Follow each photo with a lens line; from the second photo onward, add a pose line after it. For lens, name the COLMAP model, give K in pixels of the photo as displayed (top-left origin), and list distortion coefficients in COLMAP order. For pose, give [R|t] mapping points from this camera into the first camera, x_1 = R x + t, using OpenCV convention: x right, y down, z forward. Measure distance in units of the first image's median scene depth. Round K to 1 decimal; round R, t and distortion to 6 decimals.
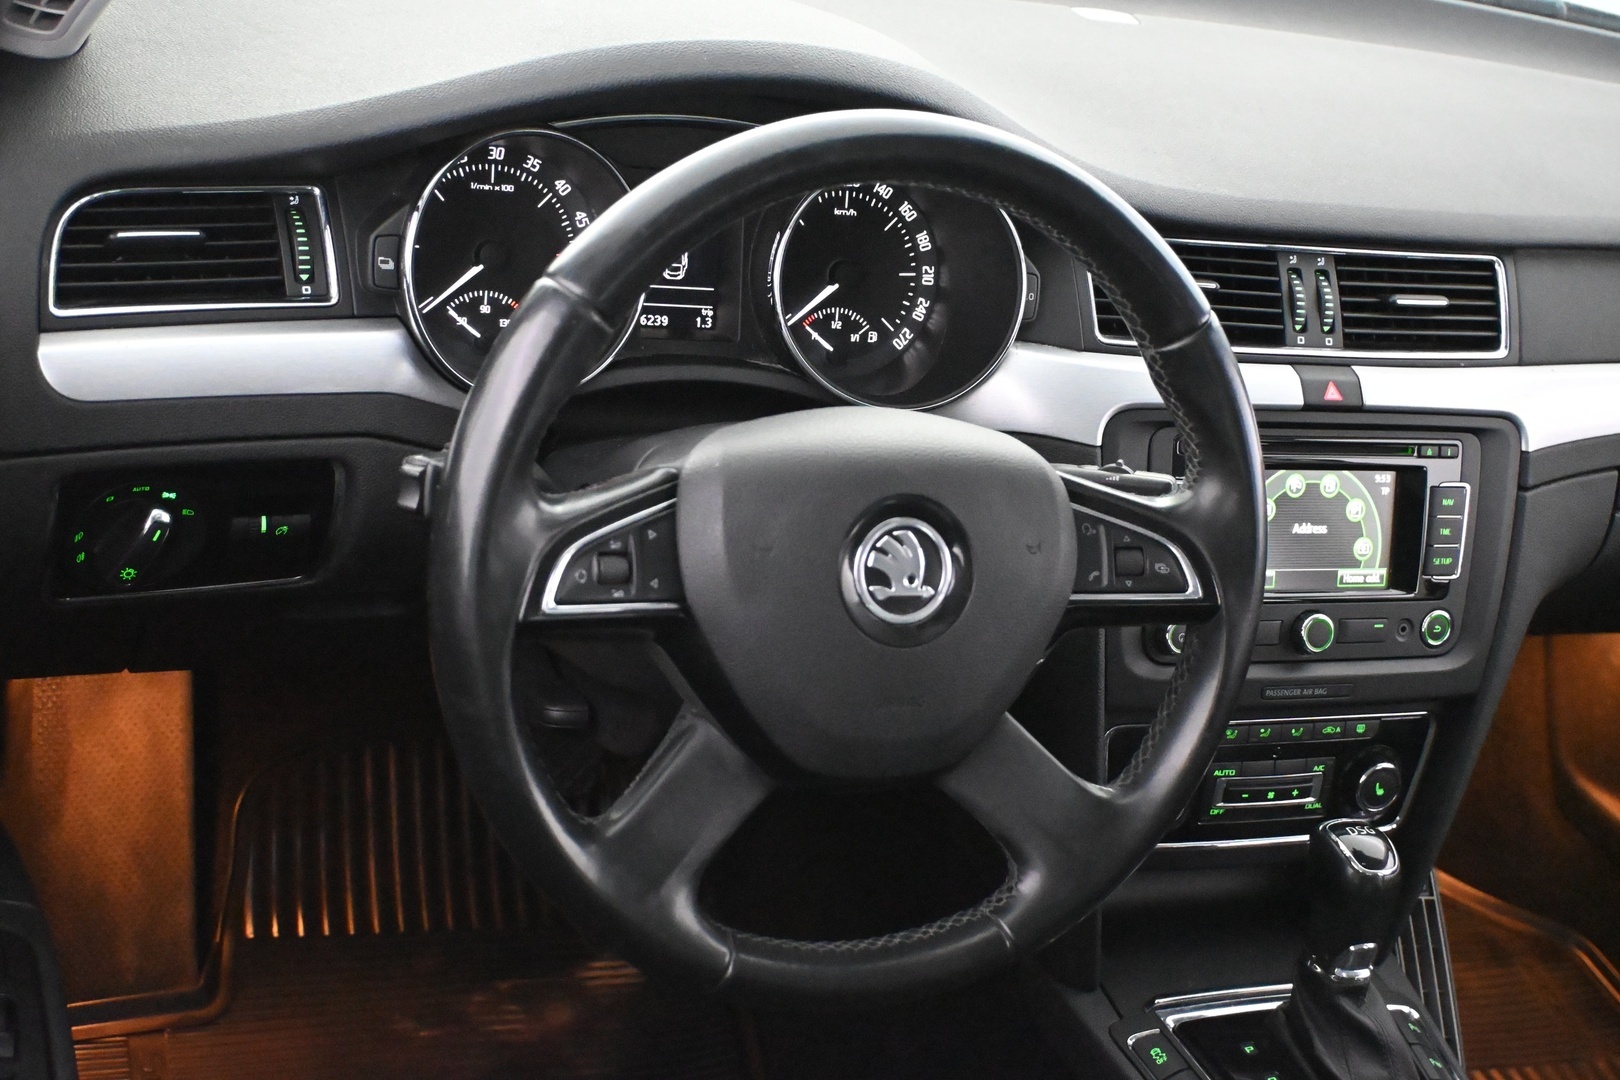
lens RADIAL K [[2150.6, 0, 810.9], [0, 2150.6, 544.4], [0, 0, 1]] dist [0.035041, 0.000000]
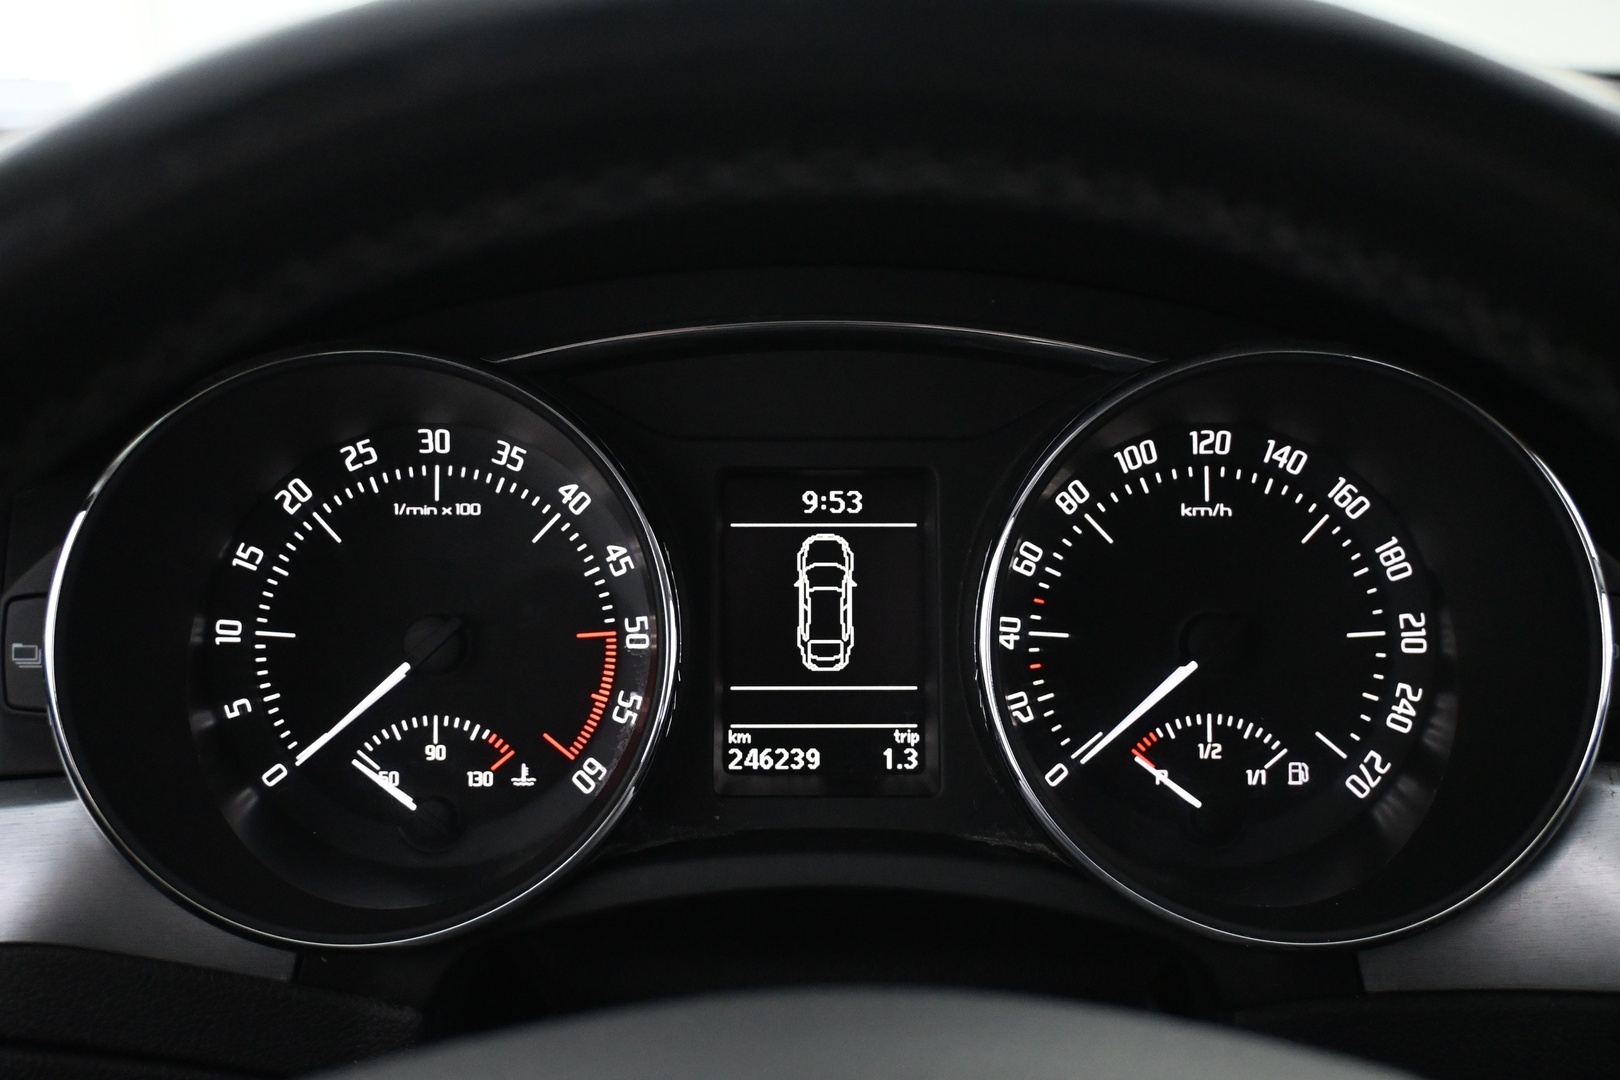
lens RADIAL K [[1920.8, 0, 811.7], [0, 1920.8, 541.8], [0, 0, 1]] dist [0.000993, 0.000000]
pose [[0.920345, -0.094816, -0.379439, 0.095291], [0.003031, 0.971869, -0.235503, -0.048999], [0.391095, 0.215594, 0.894742, 0.591519]]
